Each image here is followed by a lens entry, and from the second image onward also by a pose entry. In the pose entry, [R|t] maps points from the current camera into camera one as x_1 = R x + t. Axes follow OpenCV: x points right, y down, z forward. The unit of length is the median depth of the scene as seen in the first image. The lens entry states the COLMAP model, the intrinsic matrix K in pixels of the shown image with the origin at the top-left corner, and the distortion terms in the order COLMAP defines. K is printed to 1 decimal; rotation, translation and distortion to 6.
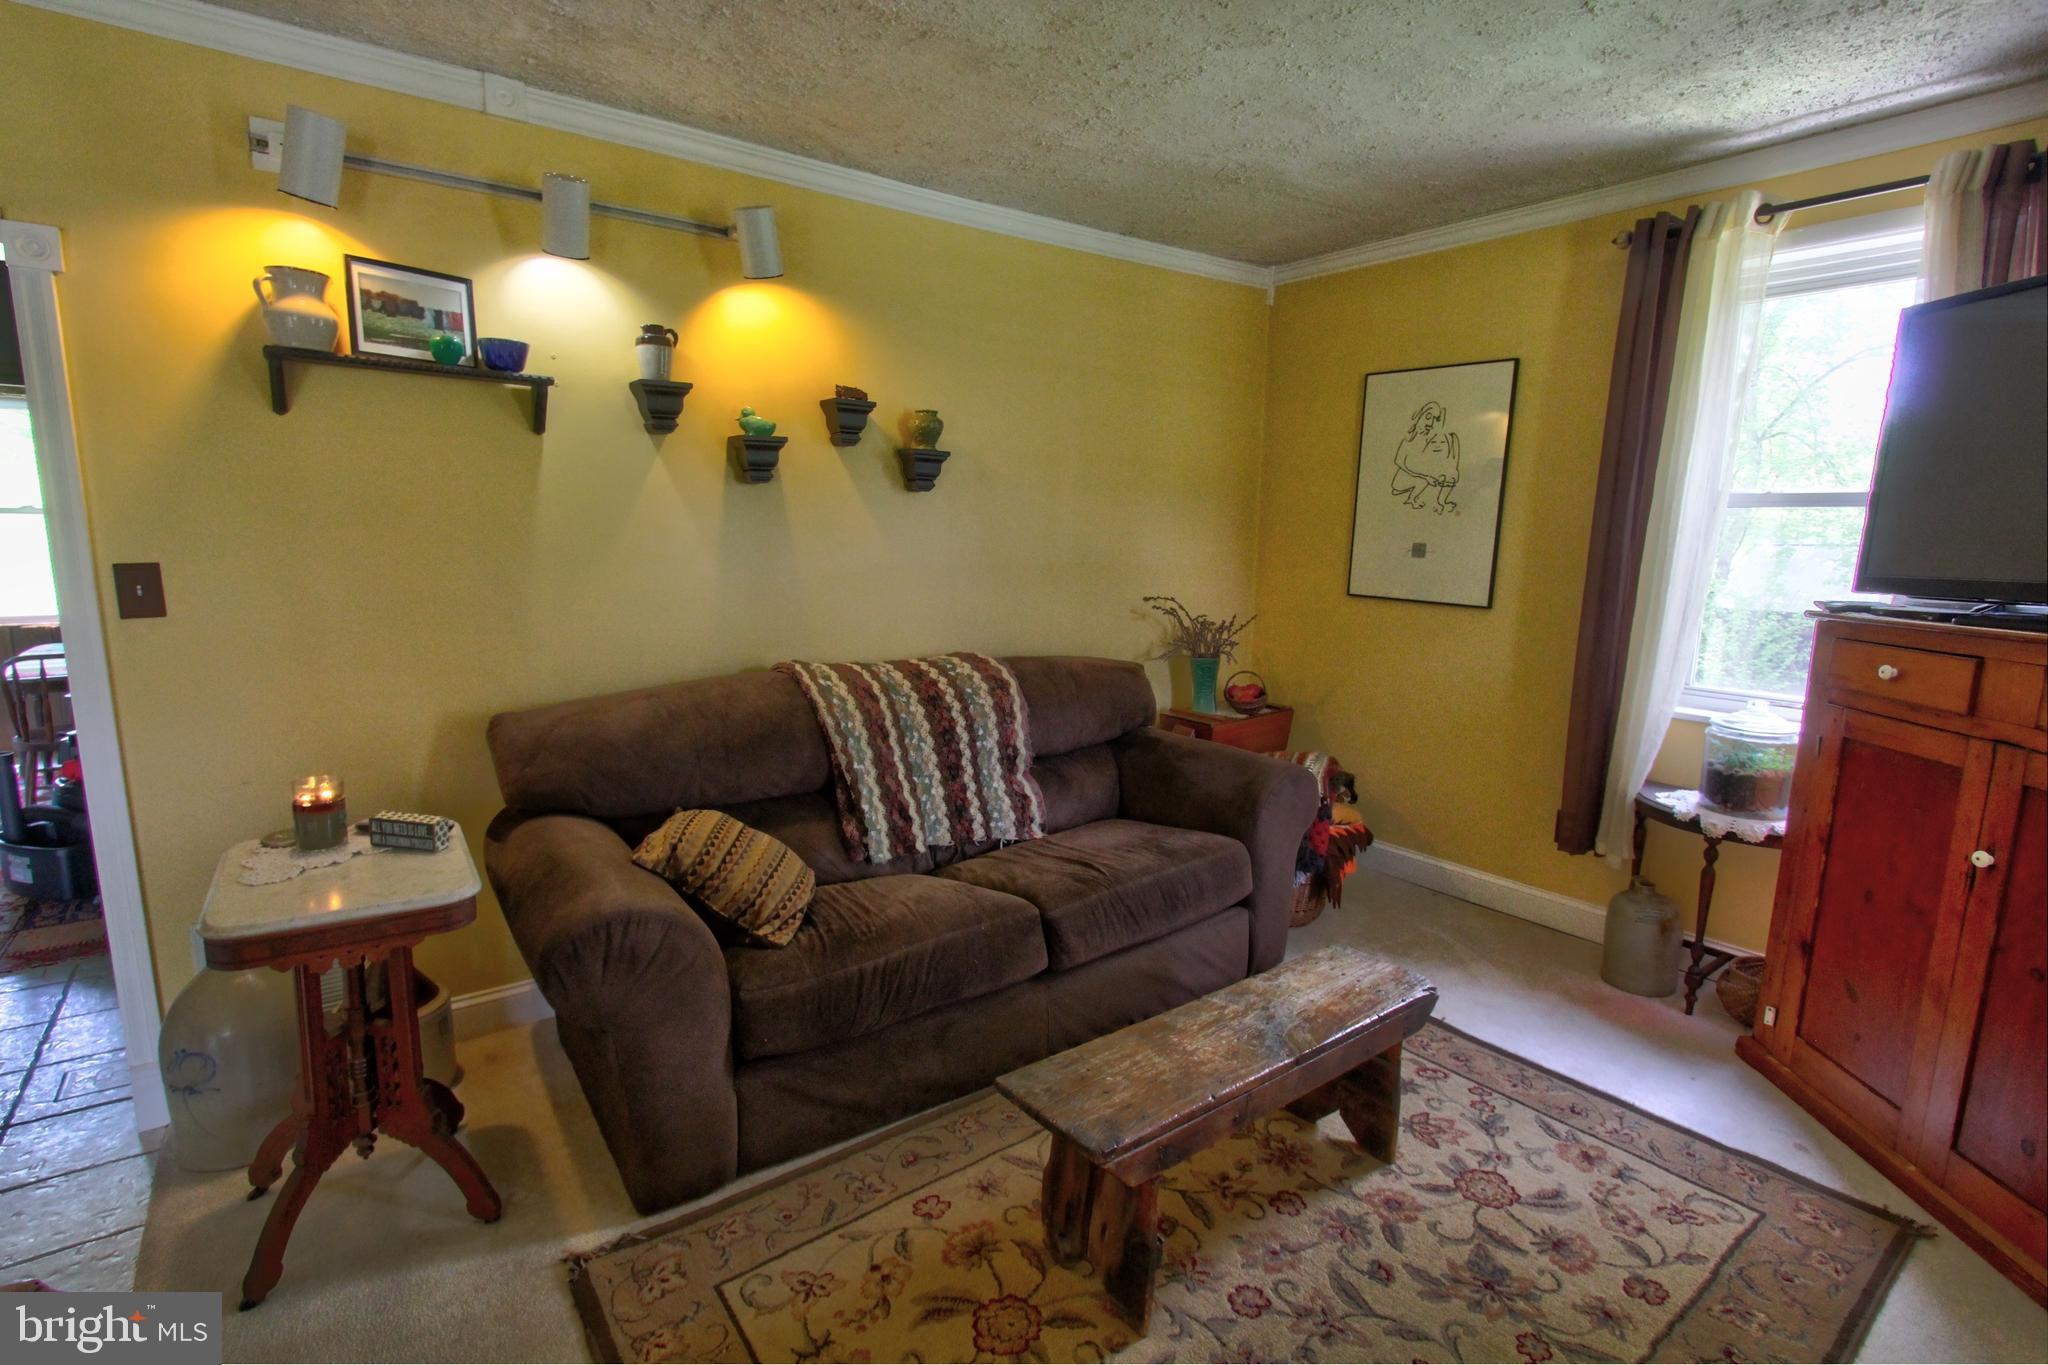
lens RADIAL K [[962.9, 0, 996.8], [0, 962.9, 681.4], [0, 0, 1]] dist [-0.020706, 0.004469]
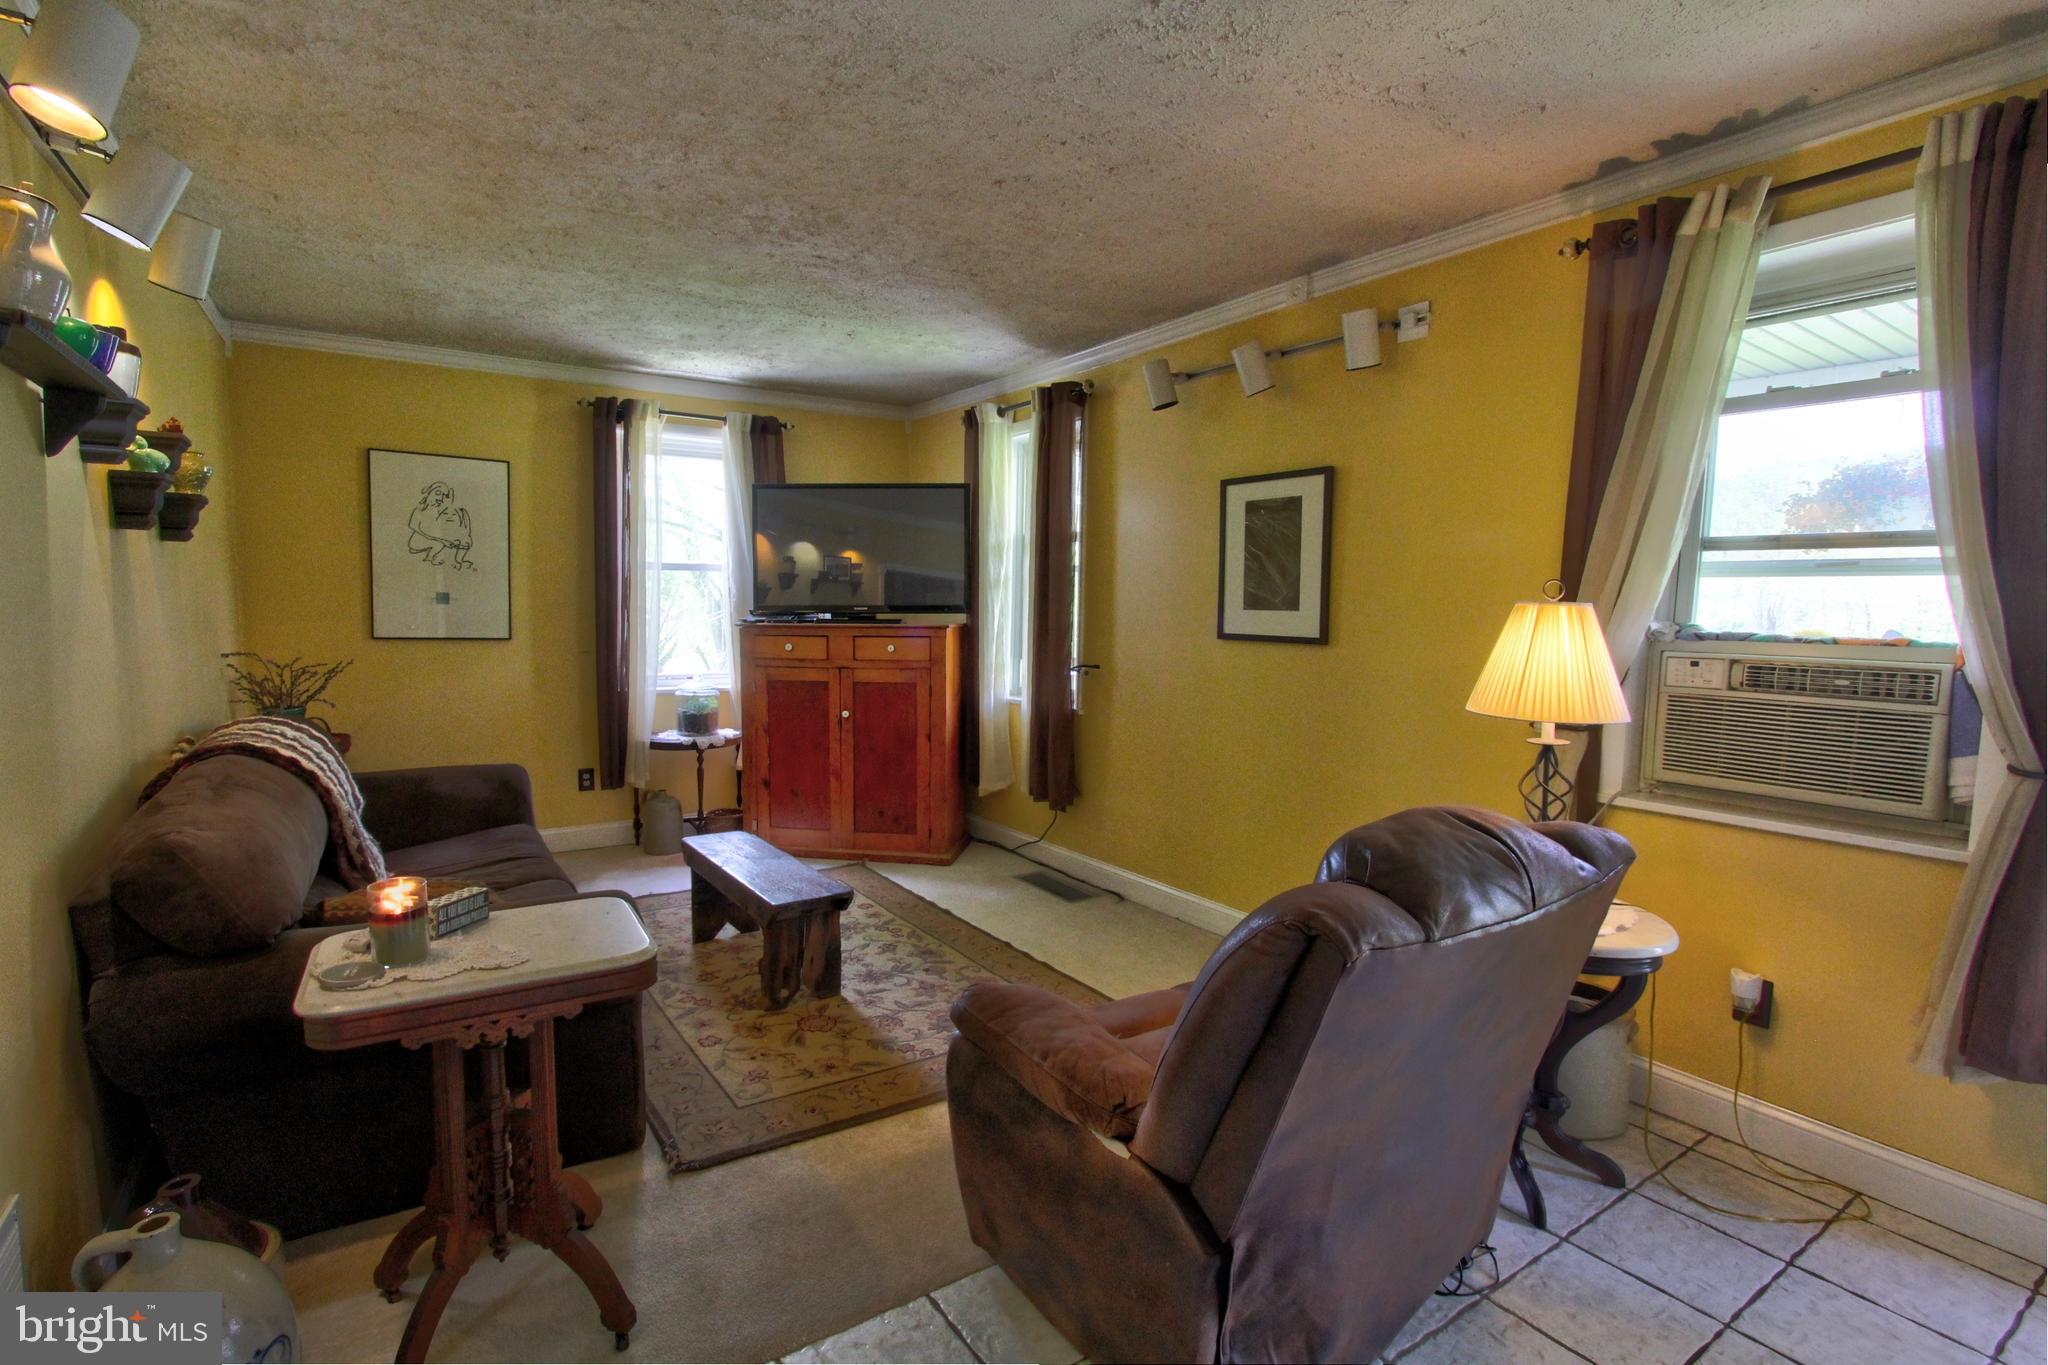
lens RADIAL K [[962.9, 0, 996.8], [0, 962.9, 681.4], [0, 0, 1]] dist [-0.020706, 0.004469]
pose [[0.081411, -0.102428, 0.991403, -1.030009], [0.142832, 0.985637, 0.090104, -0.051485], [-0.986393, 0.134269, 0.094872, 0.241844]]
